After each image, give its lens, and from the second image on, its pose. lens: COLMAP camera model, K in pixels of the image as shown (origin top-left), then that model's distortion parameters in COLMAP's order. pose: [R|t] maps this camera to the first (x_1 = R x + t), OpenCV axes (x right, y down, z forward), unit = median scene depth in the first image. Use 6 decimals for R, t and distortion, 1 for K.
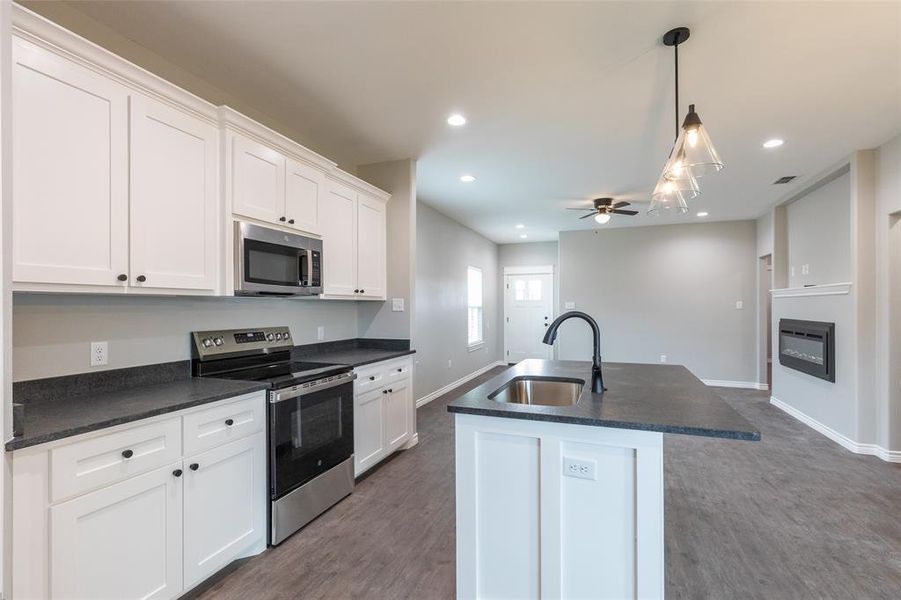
lens RADIAL K [[415.9, 0, 449.9], [0, 415.9, 305.9], [0, 0, 1]] dist [-0.000920, -0.000173]
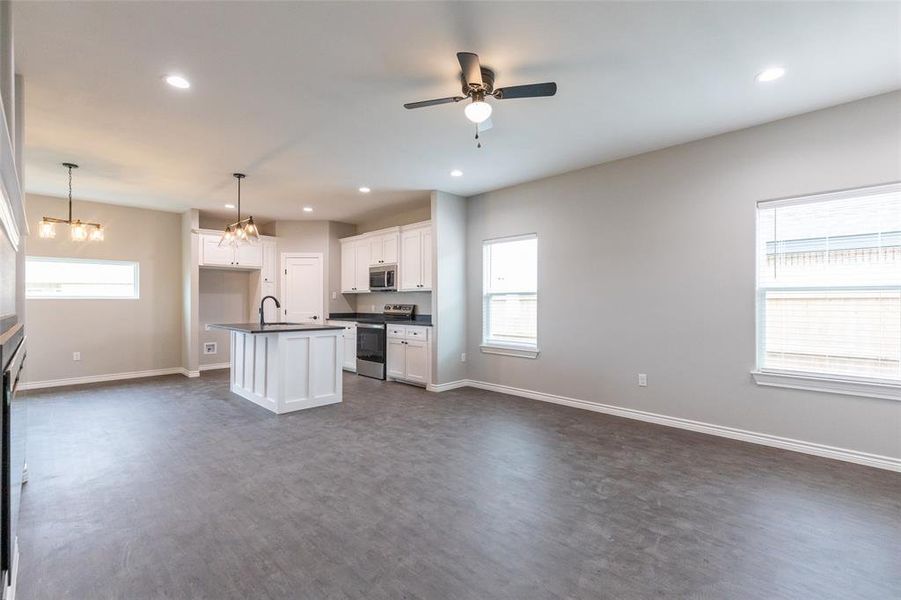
lens RADIAL K [[403.9, 0, 450.5], [0, 403.9, 304.8], [0, 0, 1]] dist [0.009028, -0.000164]
pose [[-0.405376, 0.007607, -0.914118, 1.489634], [0.001481, 0.999970, 0.007664, 0.035530], [0.914149, 0.001753, -0.405375, 2.091467]]
